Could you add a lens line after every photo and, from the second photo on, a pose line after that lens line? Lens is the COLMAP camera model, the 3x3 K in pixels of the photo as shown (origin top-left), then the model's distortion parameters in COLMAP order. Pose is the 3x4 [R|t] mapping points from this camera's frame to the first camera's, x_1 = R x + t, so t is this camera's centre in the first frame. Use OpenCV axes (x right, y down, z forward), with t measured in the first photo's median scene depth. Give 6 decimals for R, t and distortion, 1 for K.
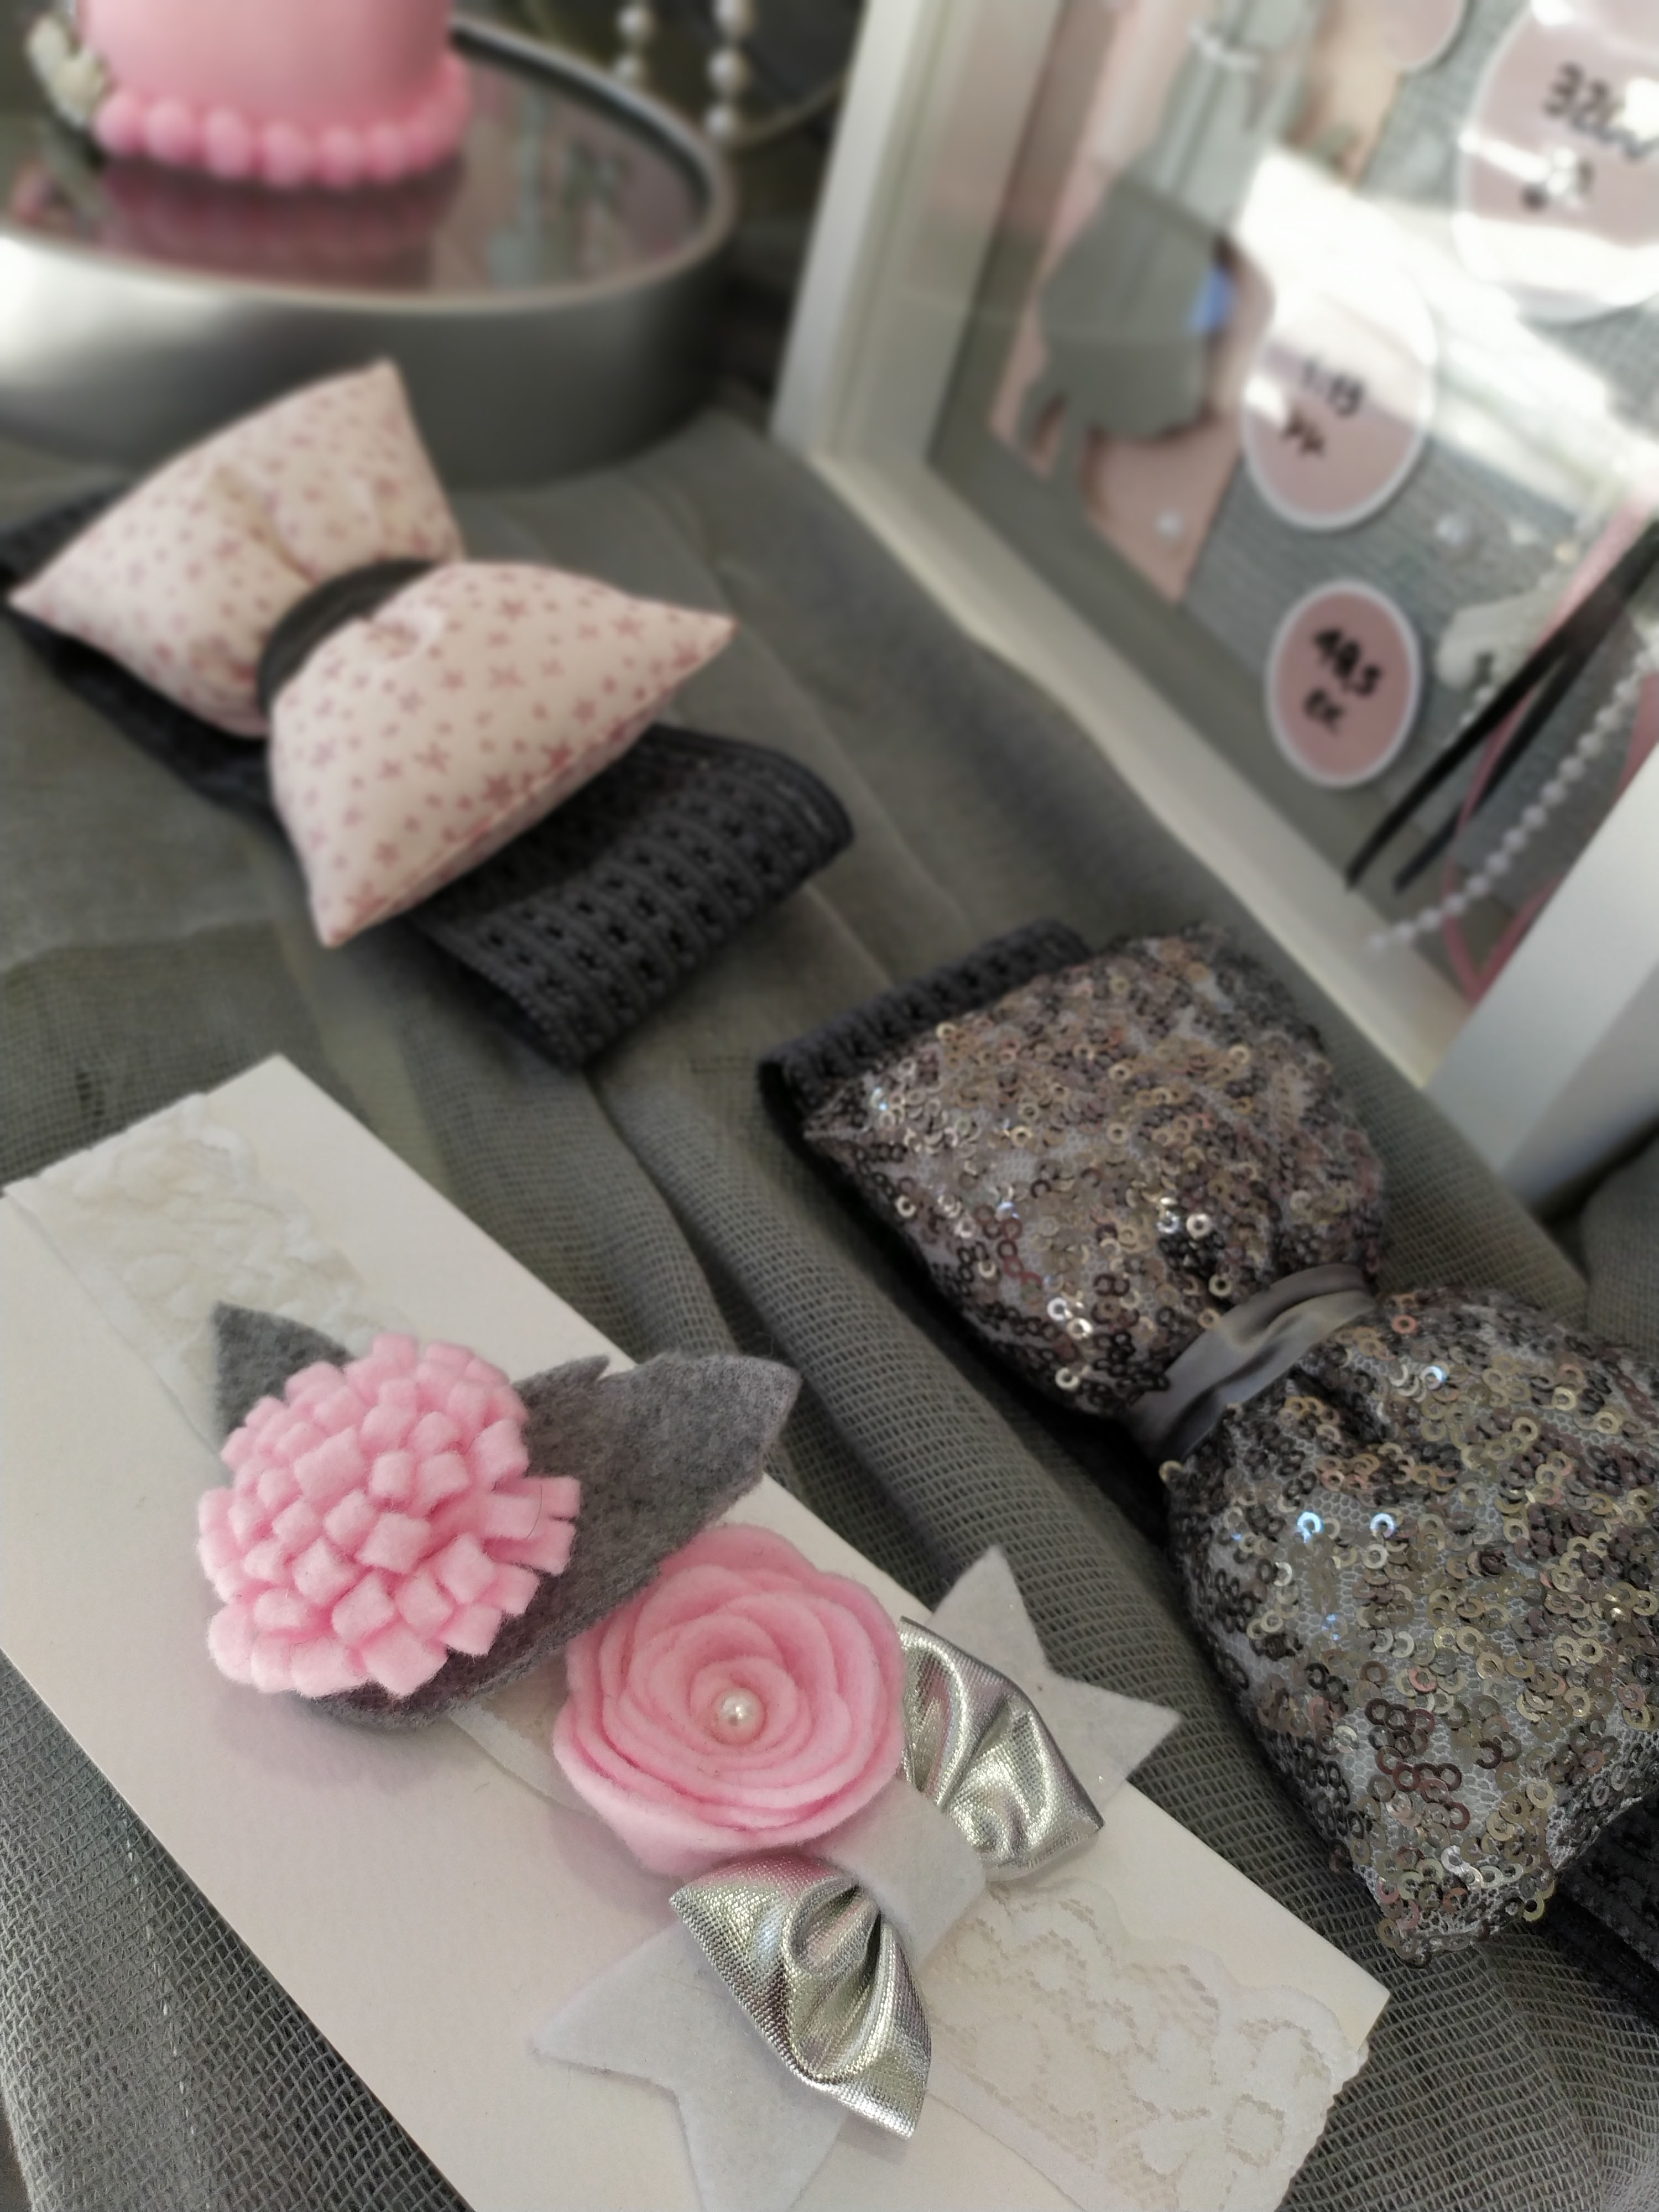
lens RADIAL K [[1717.3, 0, 829.5], [0, 1717.3, 1106.0], [0, 0, 1]] dist [0.064696, -0.098687]
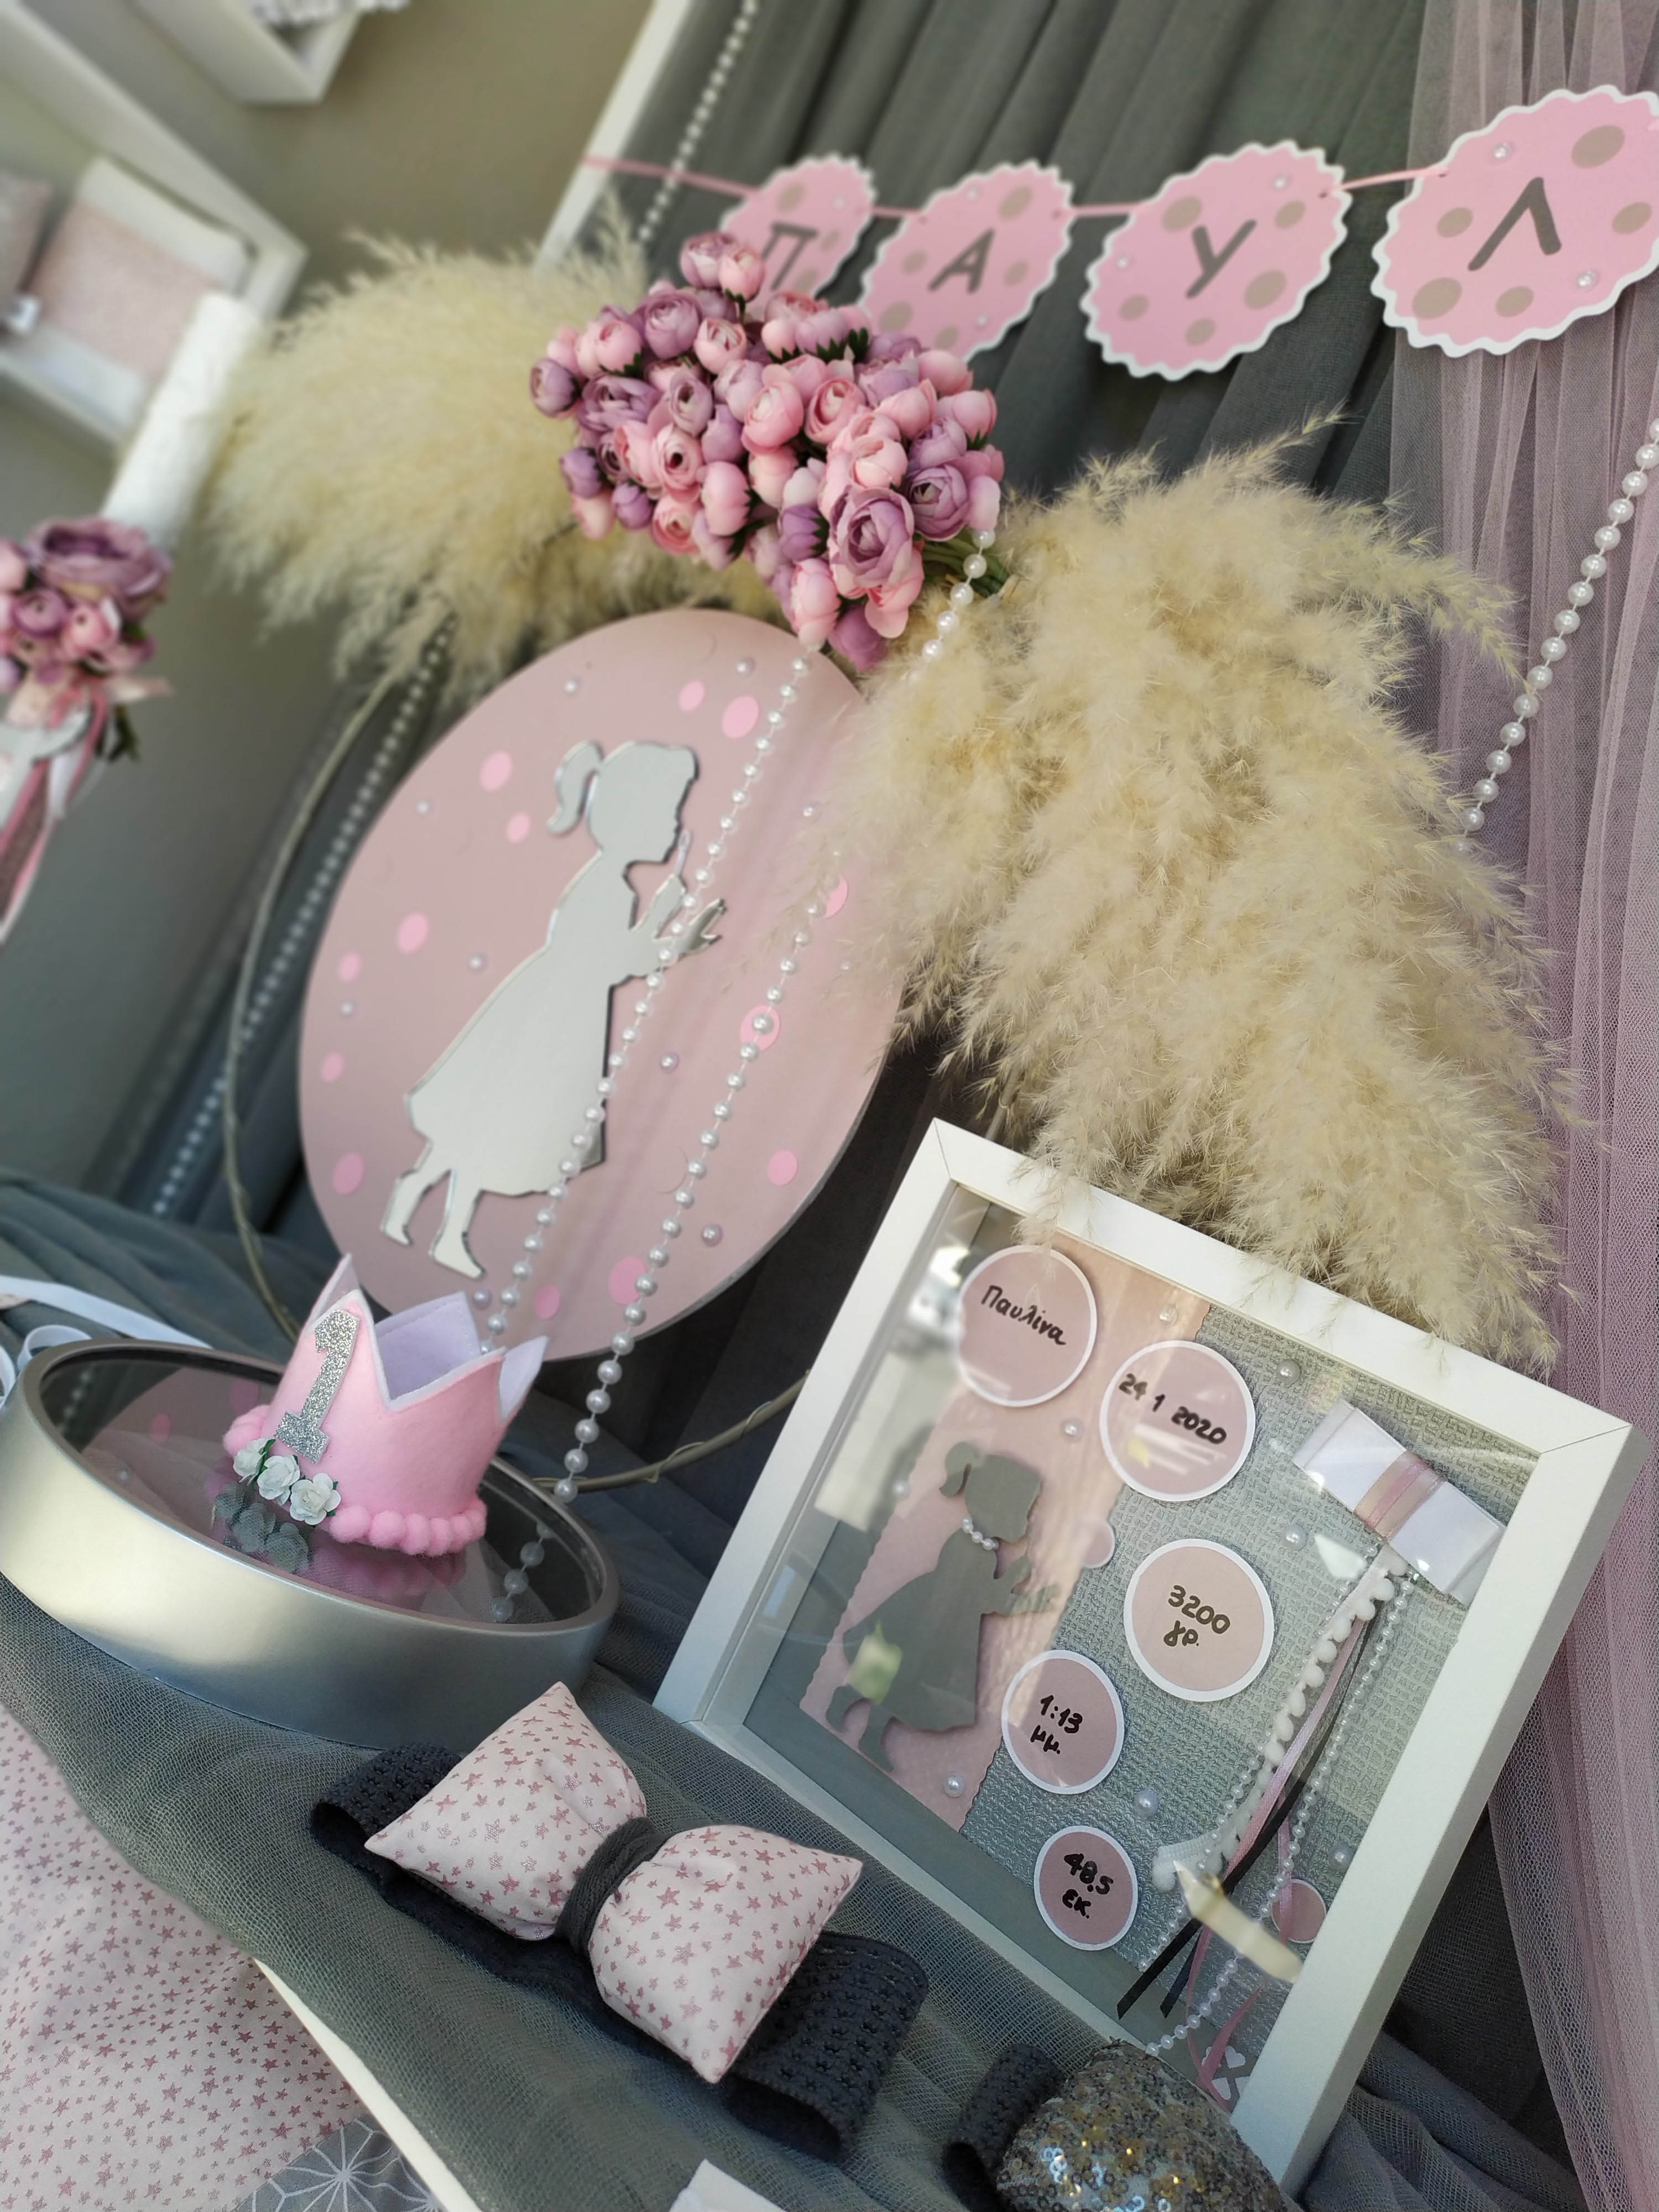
lens RADIAL K [[1717.3, 0, 829.5], [0, 1717.3, 1106.0], [0, 0, 1]] dist [0.064696, -0.098687]
pose [[0.882338, 0.178550, 0.435431, -0.945228], [0.111302, 0.819816, -0.561706, 0.072982], [-0.457266, 0.544078, 0.703482, -0.615697]]
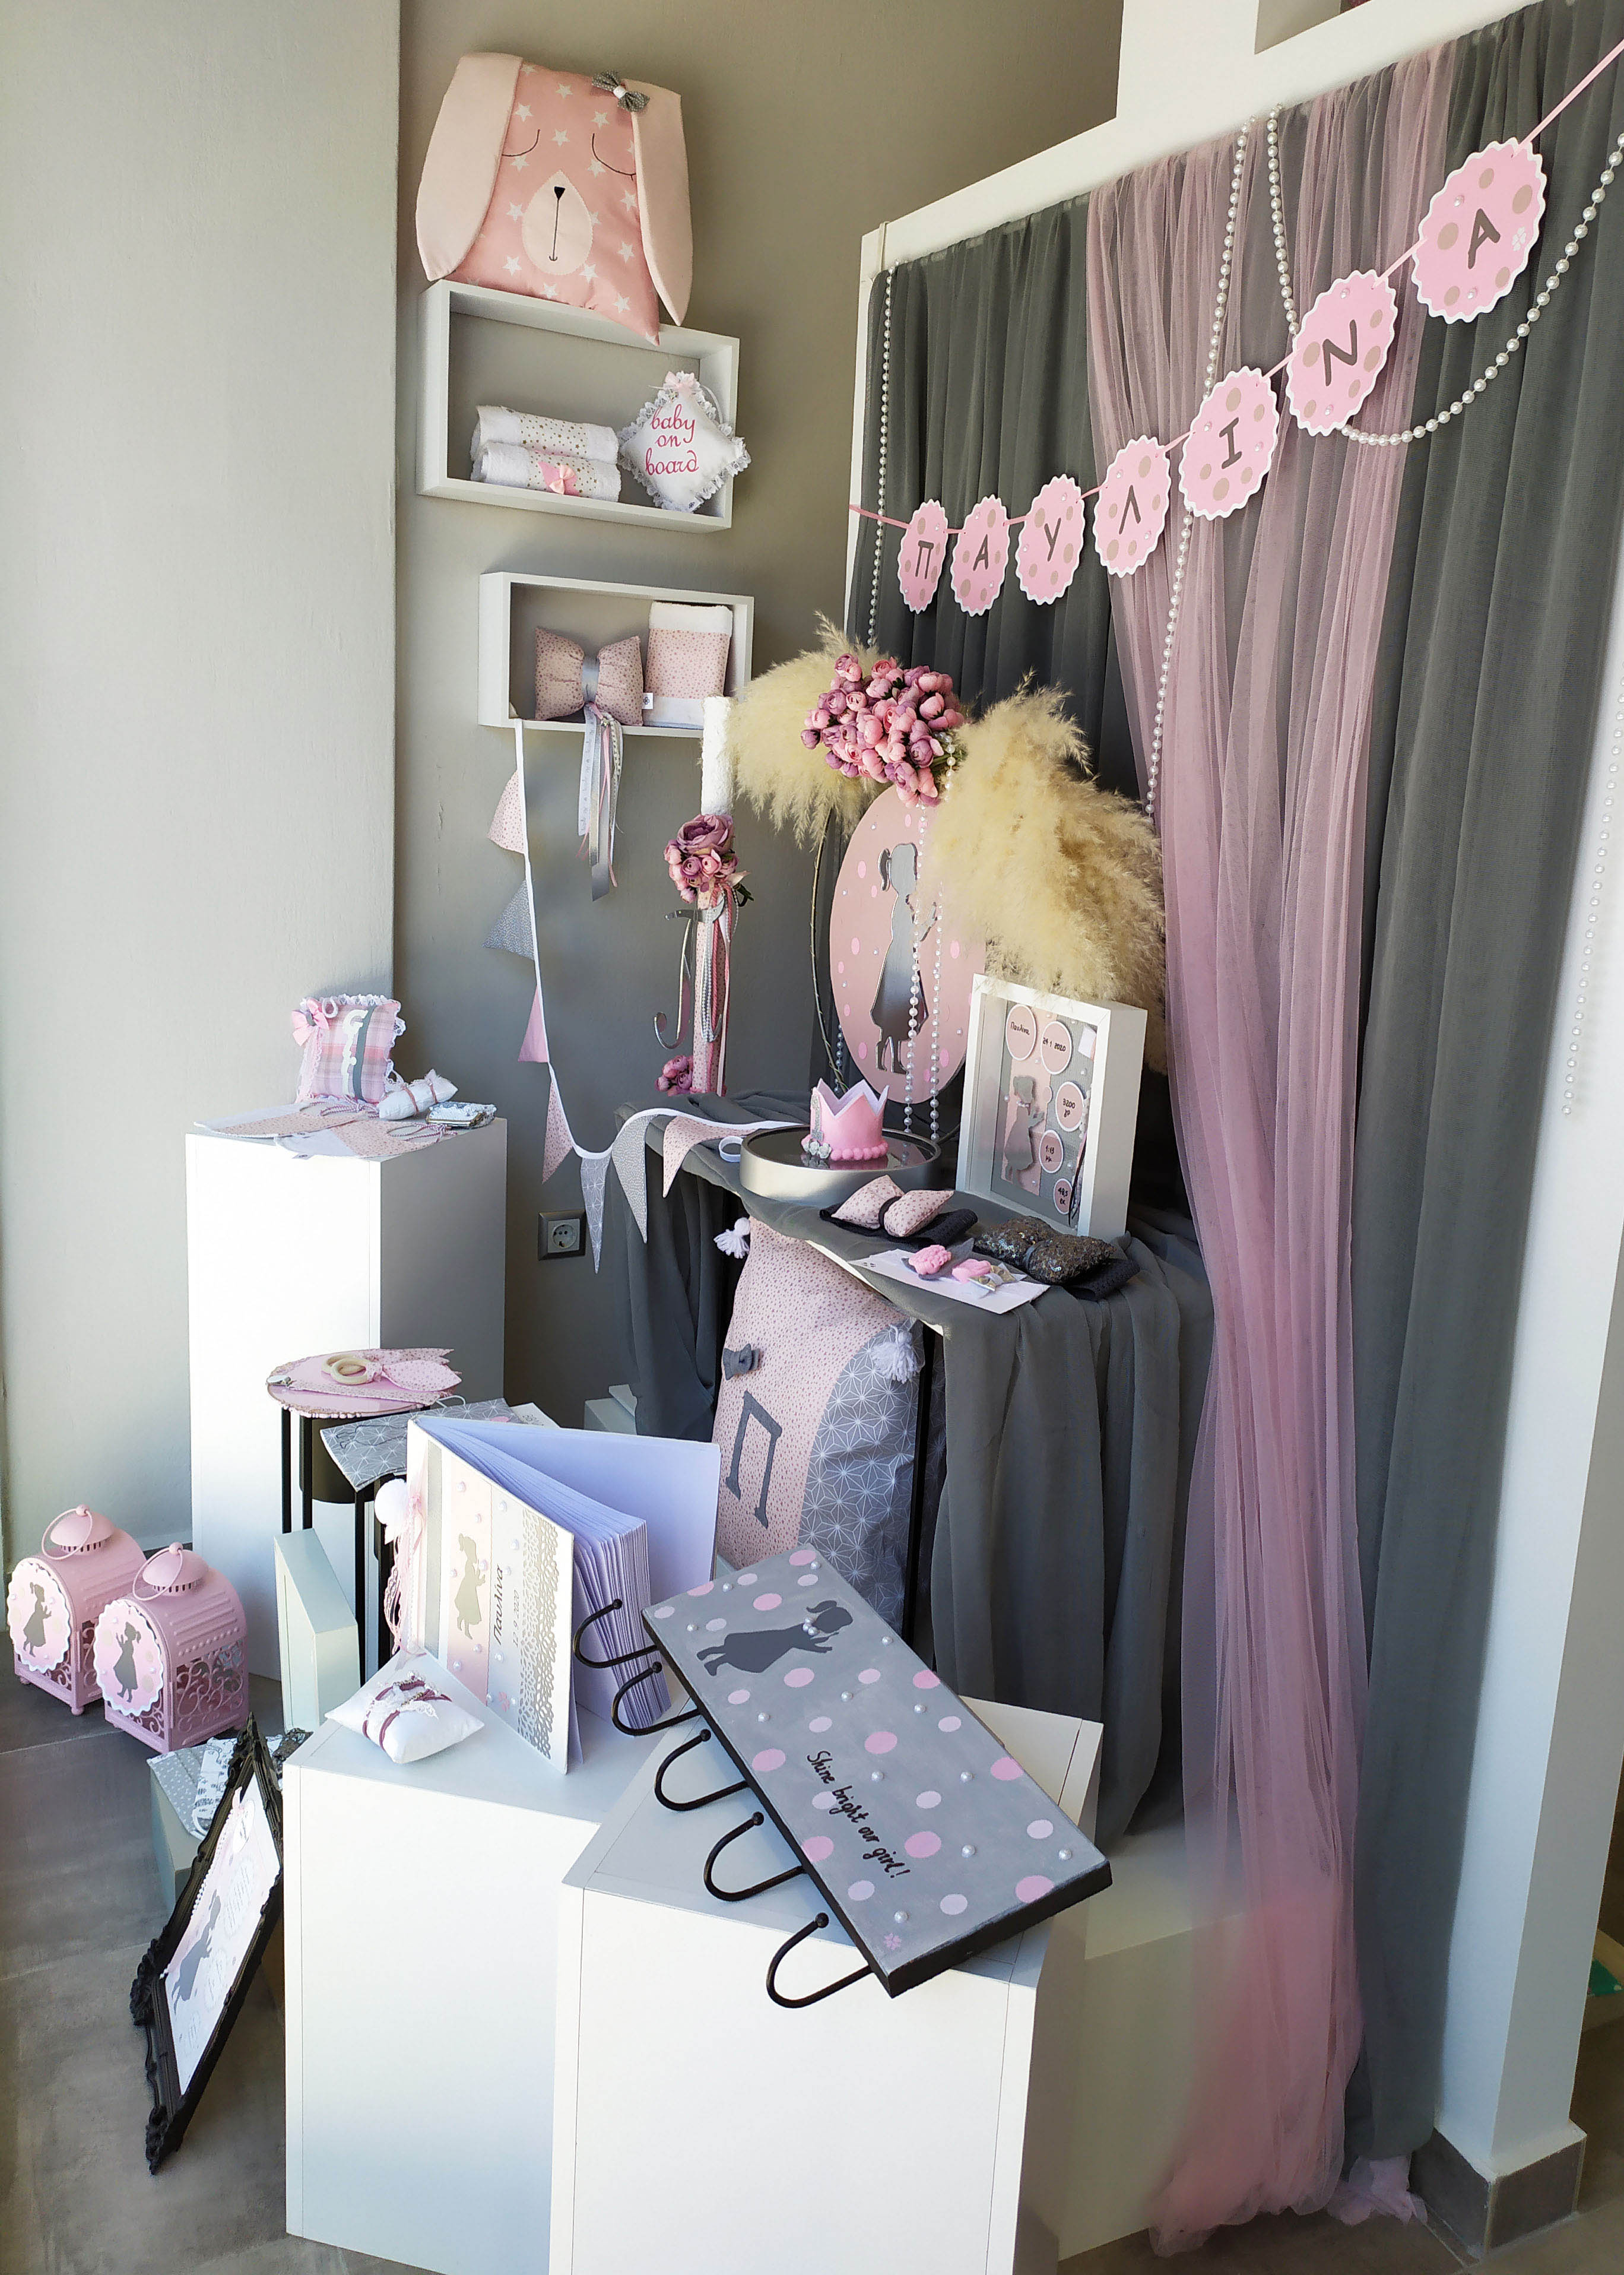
lens RADIAL K [[1912.0, 0, 812.0], [0, 1912.0, 1137.5], [0, 0, 1]] dist [0.000916, 0.000485]
pose [[0.985410, -0.161308, -0.054292, -0.152073], [0.108362, 0.840594, -0.530716, 3.121956], [0.131246, 0.517089, 0.845809, -4.955317]]
